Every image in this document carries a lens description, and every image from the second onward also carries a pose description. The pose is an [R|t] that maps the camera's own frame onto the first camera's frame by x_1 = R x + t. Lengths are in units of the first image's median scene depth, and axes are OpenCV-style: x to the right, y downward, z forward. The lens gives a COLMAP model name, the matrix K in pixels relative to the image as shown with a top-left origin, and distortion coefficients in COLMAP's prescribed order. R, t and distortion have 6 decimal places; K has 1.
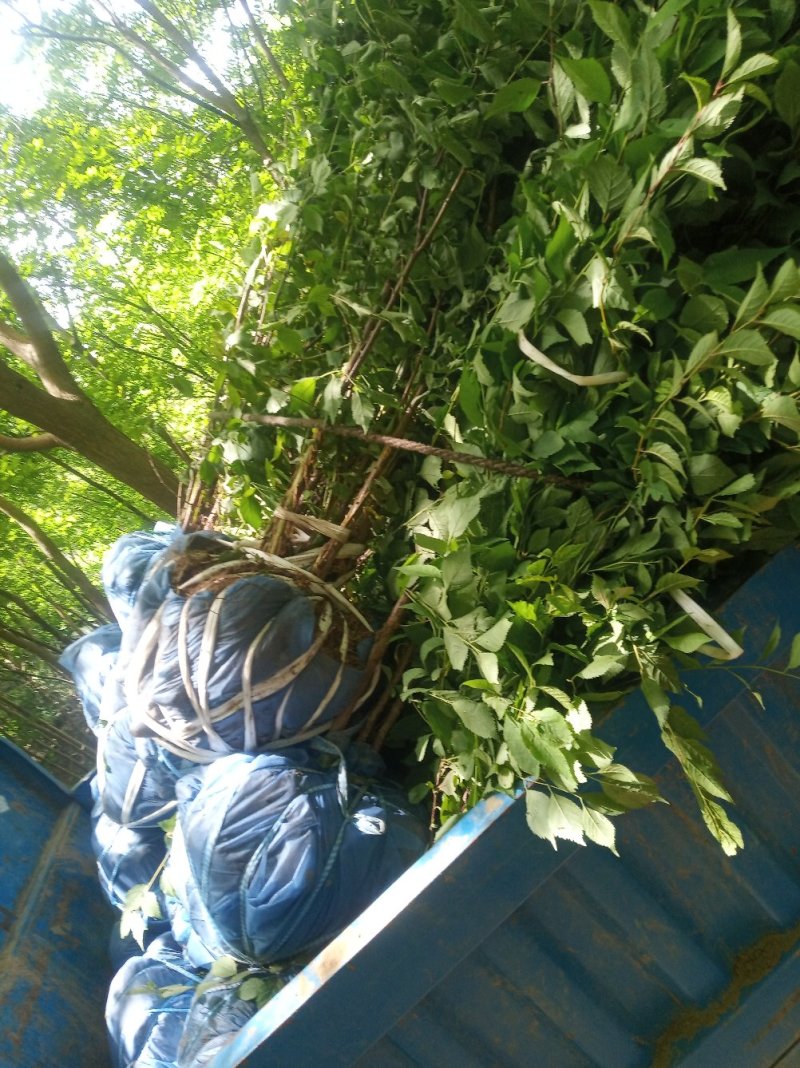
lens RADIAL K [[810.1, 0, 405.2], [0, 810.1, 538.3], [0, 0, 1]] dist [0.027720, -0.056540]
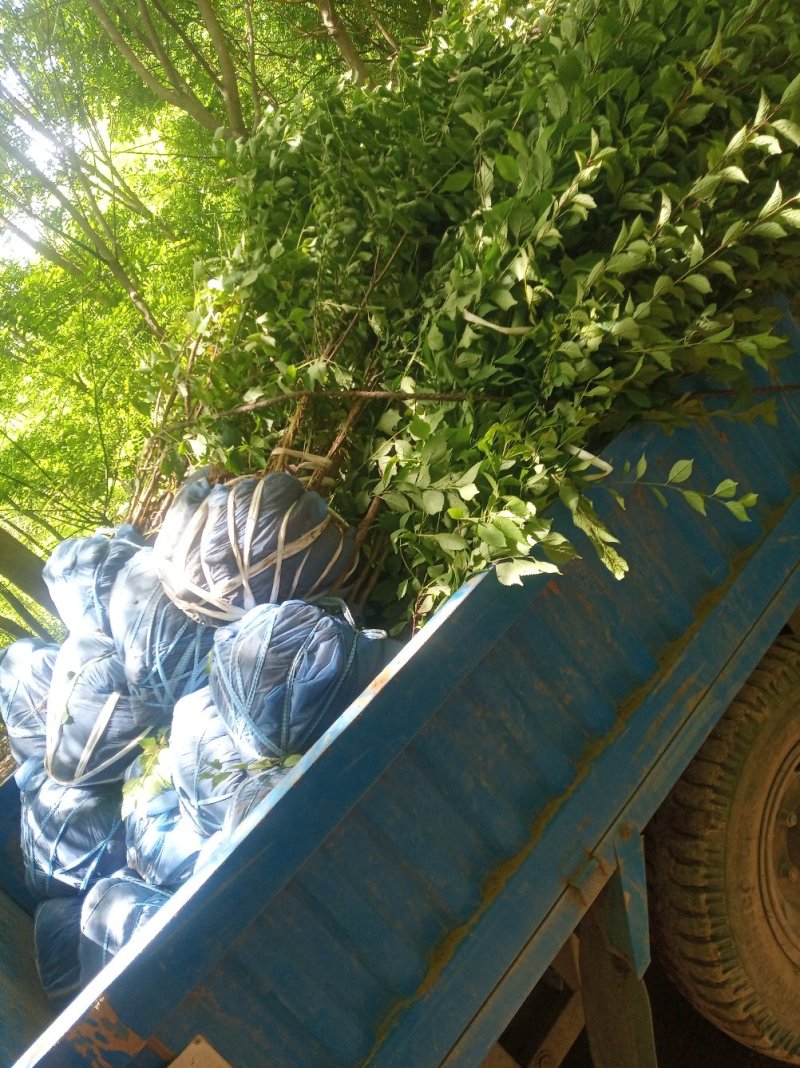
lens RADIAL K [[810.1, 0, 396.9], [0, 810.1, 532.0], [0, 0, 1]] dist [0.027720, -0.056540]
pose [[0.961678, 0.012939, 0.273876, -0.399574], [0.050977, 0.973031, -0.224969, 0.502782], [-0.269401, 0.230310, 0.935083, -0.376009]]
